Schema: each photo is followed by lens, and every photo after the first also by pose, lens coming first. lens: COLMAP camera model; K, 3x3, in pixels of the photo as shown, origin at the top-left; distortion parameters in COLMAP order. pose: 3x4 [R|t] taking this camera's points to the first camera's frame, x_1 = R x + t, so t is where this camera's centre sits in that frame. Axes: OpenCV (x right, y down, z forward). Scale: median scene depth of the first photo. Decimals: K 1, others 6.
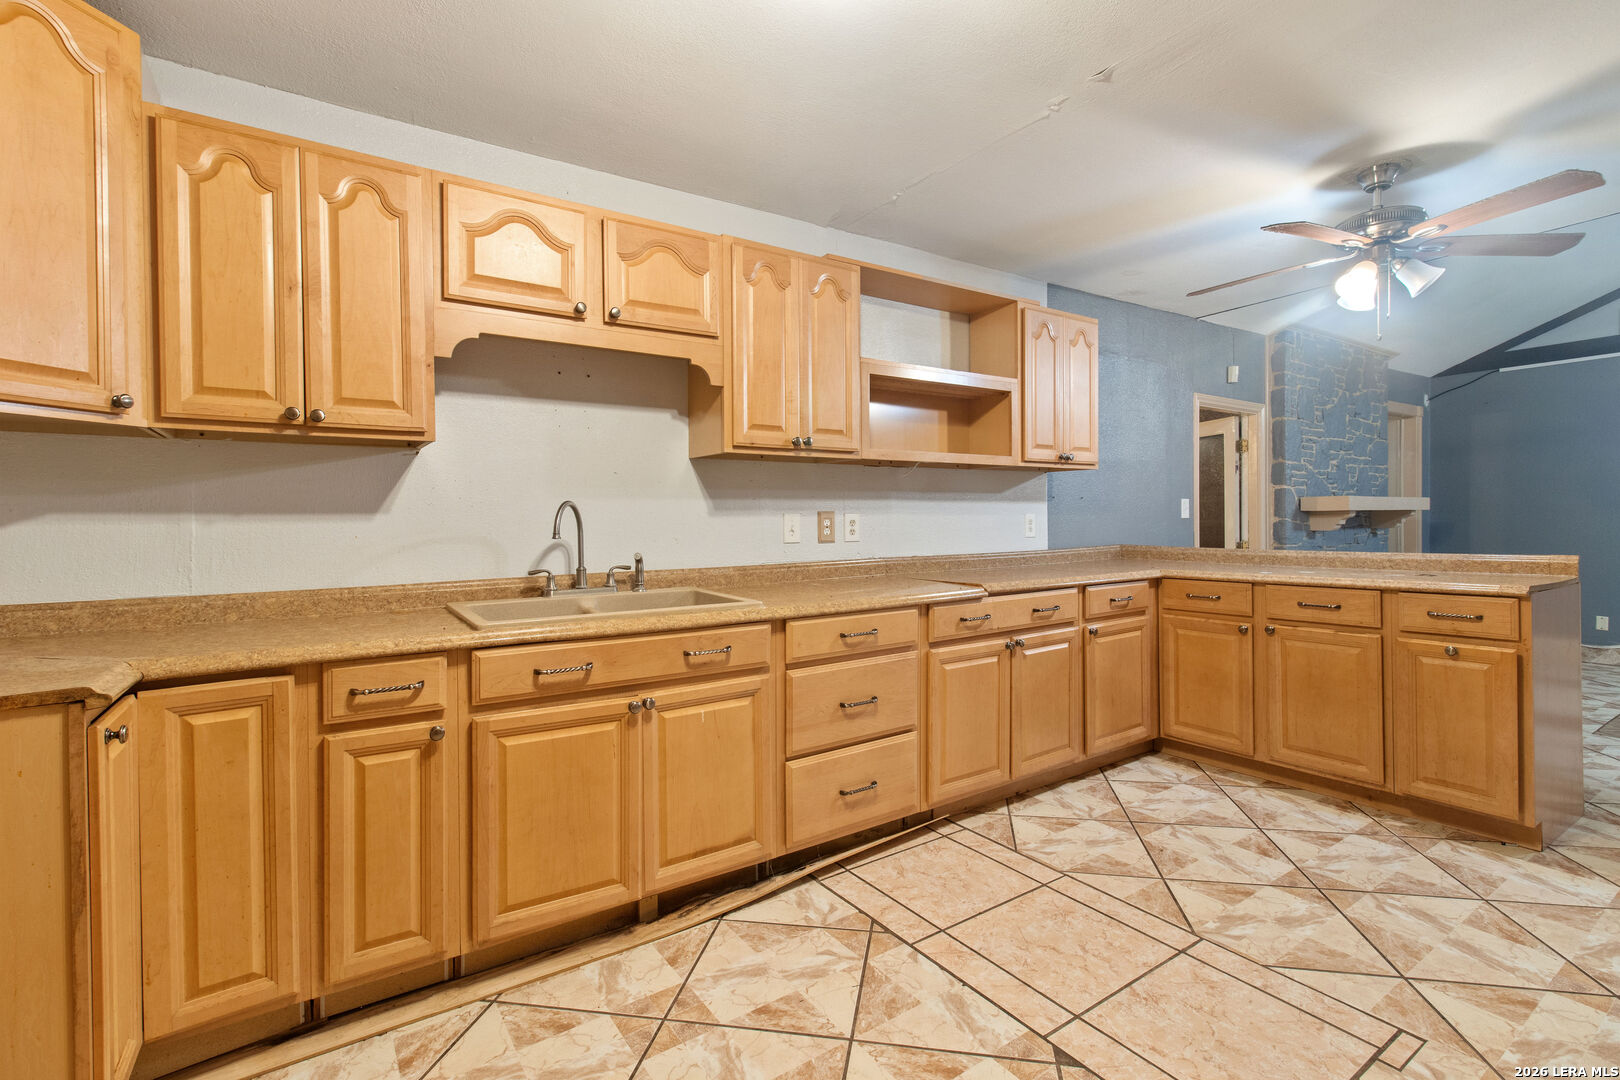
lens RADIAL K [[743.6, 0, 809.8], [0, 743.6, 520.1], [0, 0, 1]] dist [0.006599, -0.000695]
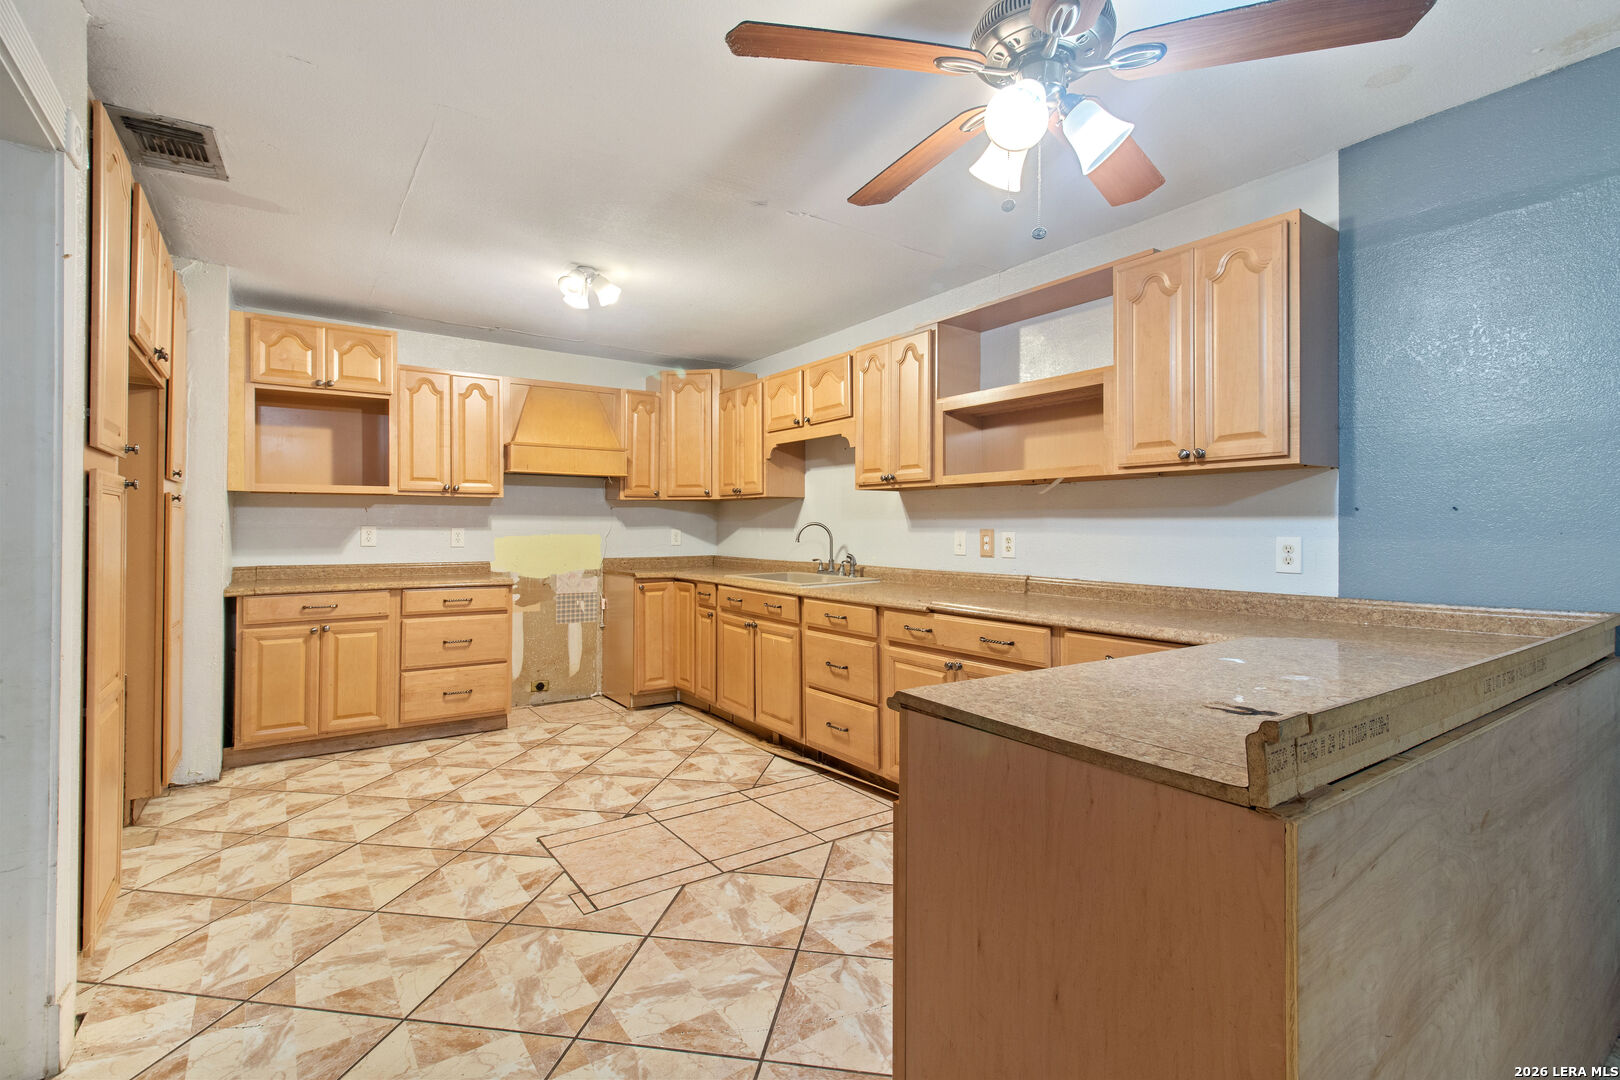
lens RADIAL K [[743.6, 0, 809.8], [0, 743.6, 520.1], [0, 0, 1]] dist [0.006599, -0.000695]
pose [[0.019056, -0.000075, -0.999818, 1.547949], [-0.006780, 0.999977, -0.000205, -0.032067], [0.999795, 0.006782, 0.019055, 0.966221]]
